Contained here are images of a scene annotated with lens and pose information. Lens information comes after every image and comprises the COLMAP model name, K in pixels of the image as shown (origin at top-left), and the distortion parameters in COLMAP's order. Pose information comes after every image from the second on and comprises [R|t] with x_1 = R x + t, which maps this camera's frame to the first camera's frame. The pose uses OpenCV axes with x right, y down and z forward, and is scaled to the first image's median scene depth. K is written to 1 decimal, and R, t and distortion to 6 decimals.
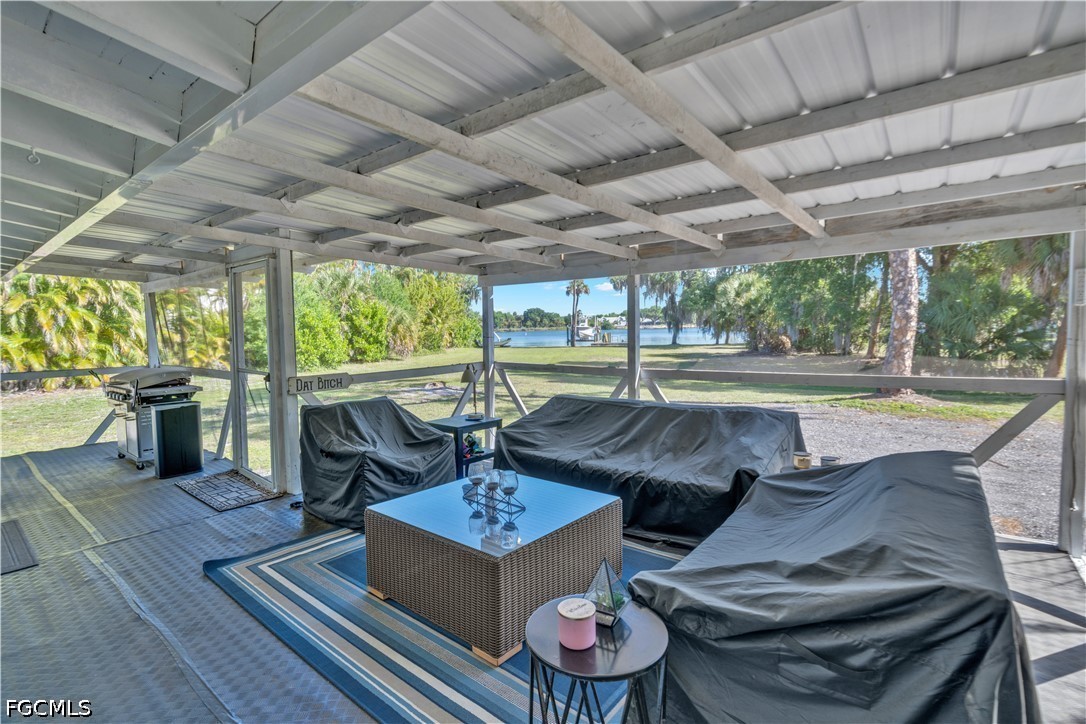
lens RADIAL K [[488.1, 0, 546.8], [0, 488.1, 366.3], [0, 0, 1]] dist [-0.000621, -0.000018]
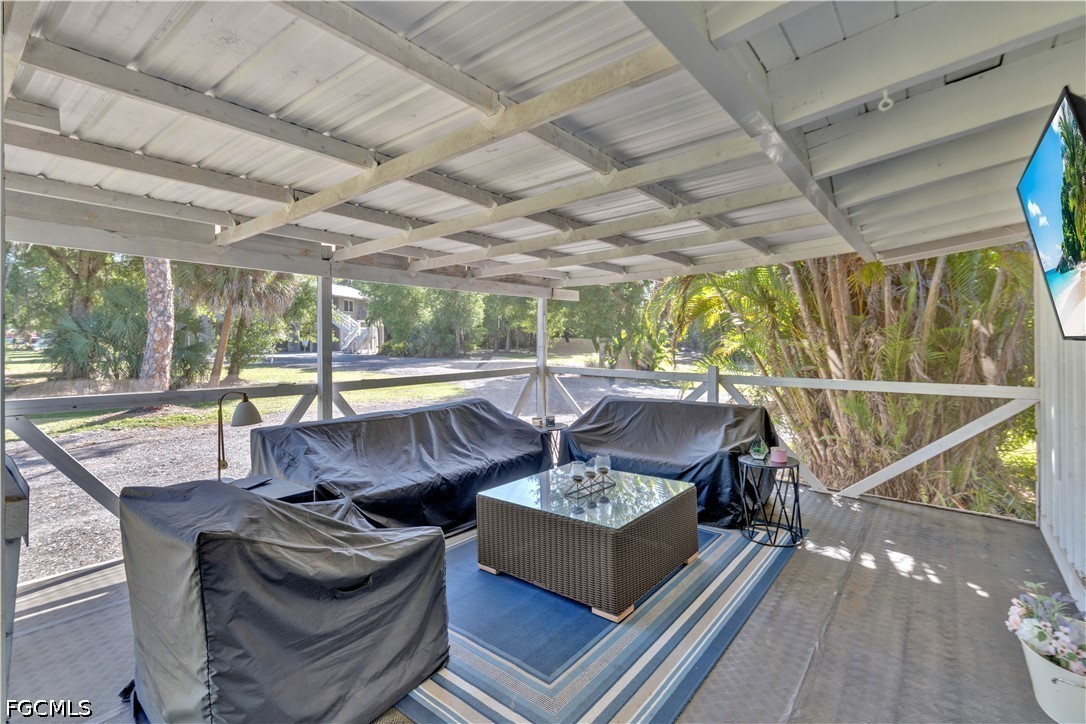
lens RADIAL K [[488.1, 0, 545.9], [0, 488.1, 352.9], [0, 0, 1]] dist [-0.000621, -0.000018]
pose [[0.006944, -0.010703, 0.999919, -0.257966], [0.062617, 0.997985, 0.010248, -0.014197], [-0.998013, 0.062540, 0.007600, 0.219622]]
